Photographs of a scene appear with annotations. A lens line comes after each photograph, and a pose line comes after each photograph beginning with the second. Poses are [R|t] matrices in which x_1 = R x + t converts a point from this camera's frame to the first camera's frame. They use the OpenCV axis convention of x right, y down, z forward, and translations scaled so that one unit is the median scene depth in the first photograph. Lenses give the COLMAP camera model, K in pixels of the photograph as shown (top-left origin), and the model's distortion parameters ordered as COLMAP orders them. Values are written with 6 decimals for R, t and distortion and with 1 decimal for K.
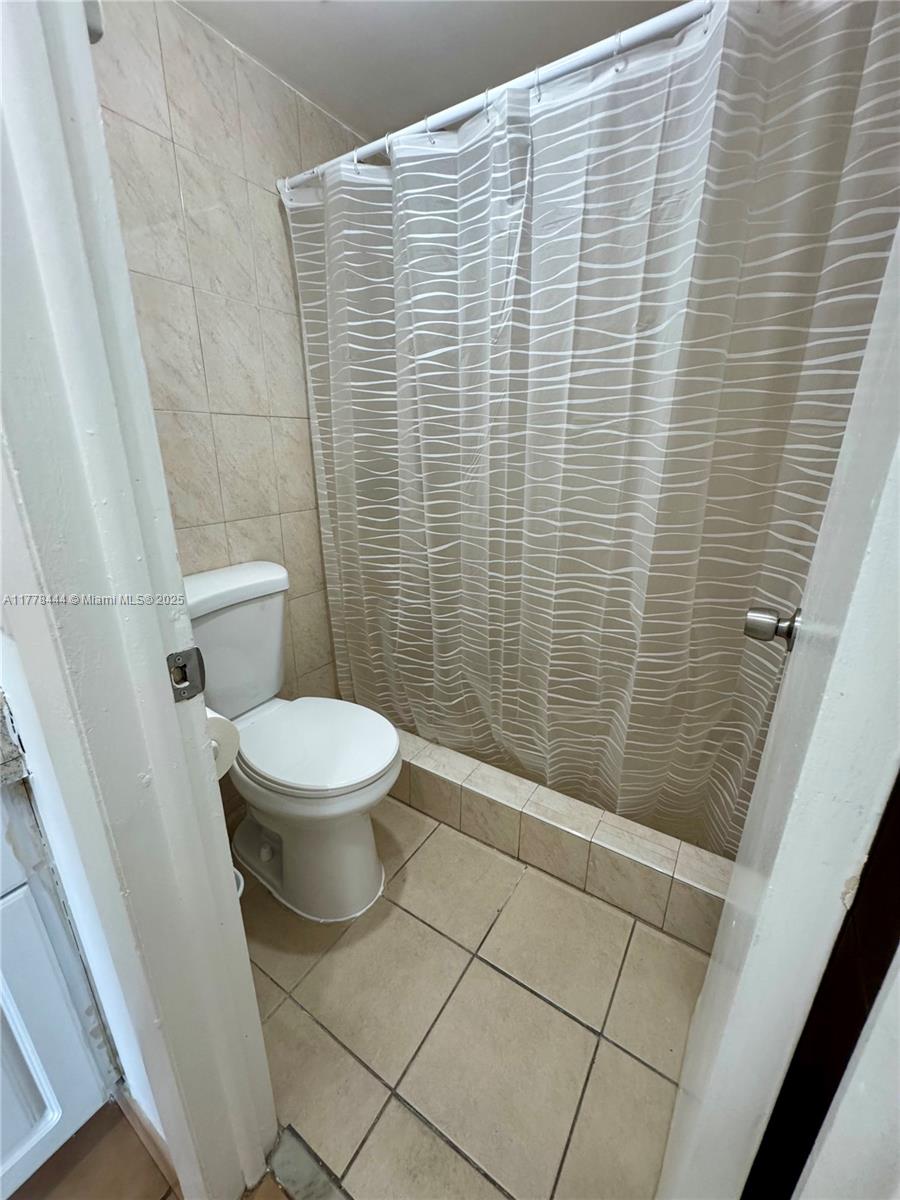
lens RADIAL K [[478.5, 0, 448.9], [0, 478.5, 598.6], [0, 0, 1]] dist [-0.002930, 0.000258]
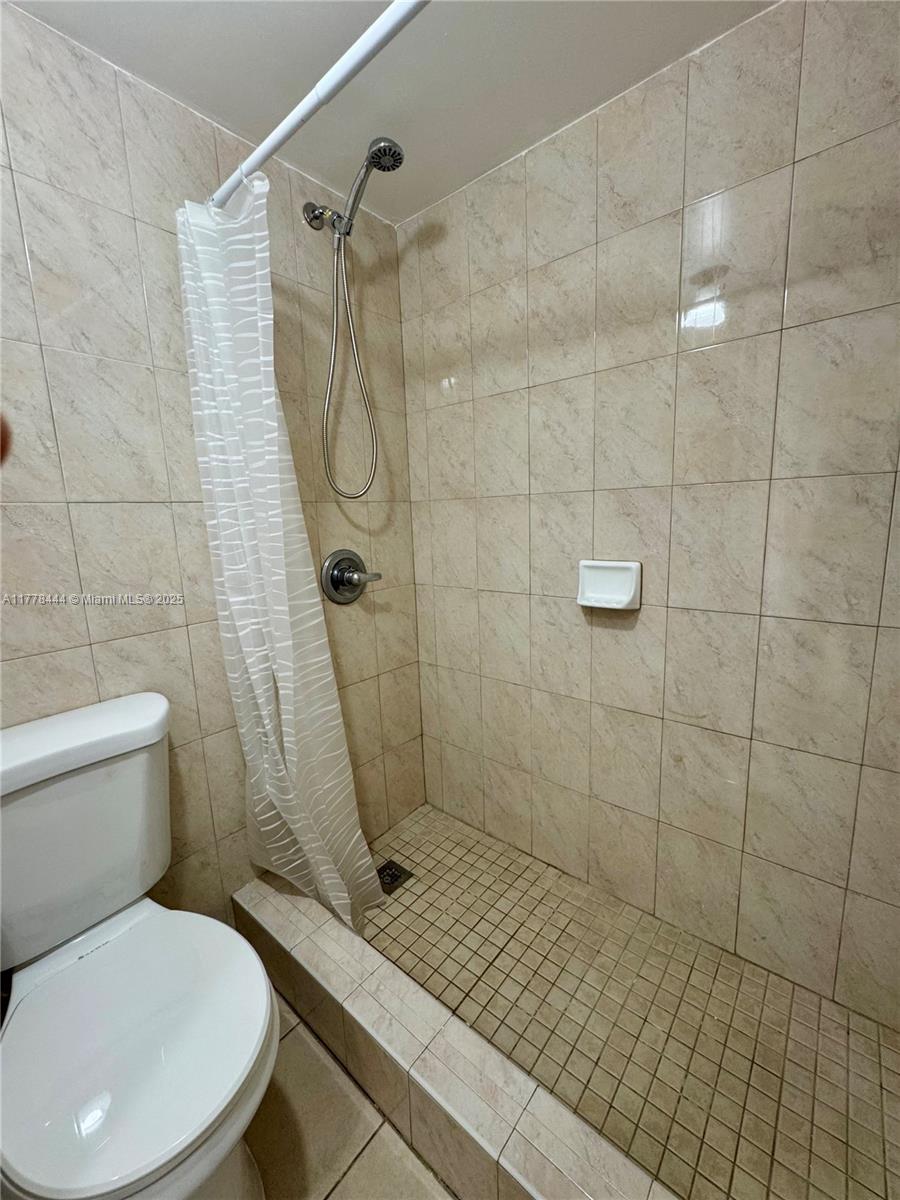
lens RADIAL K [[478.5, 0, 450.8], [0, 478.5, 603.0], [0, 0, 1]] dist [-0.002930, 0.000258]
pose [[0.991517, -0.022160, -0.128072, 0.184767], [0.005123, 0.991255, -0.131858, -0.130314], [0.129874, 0.130083, 0.982960, 0.362547]]
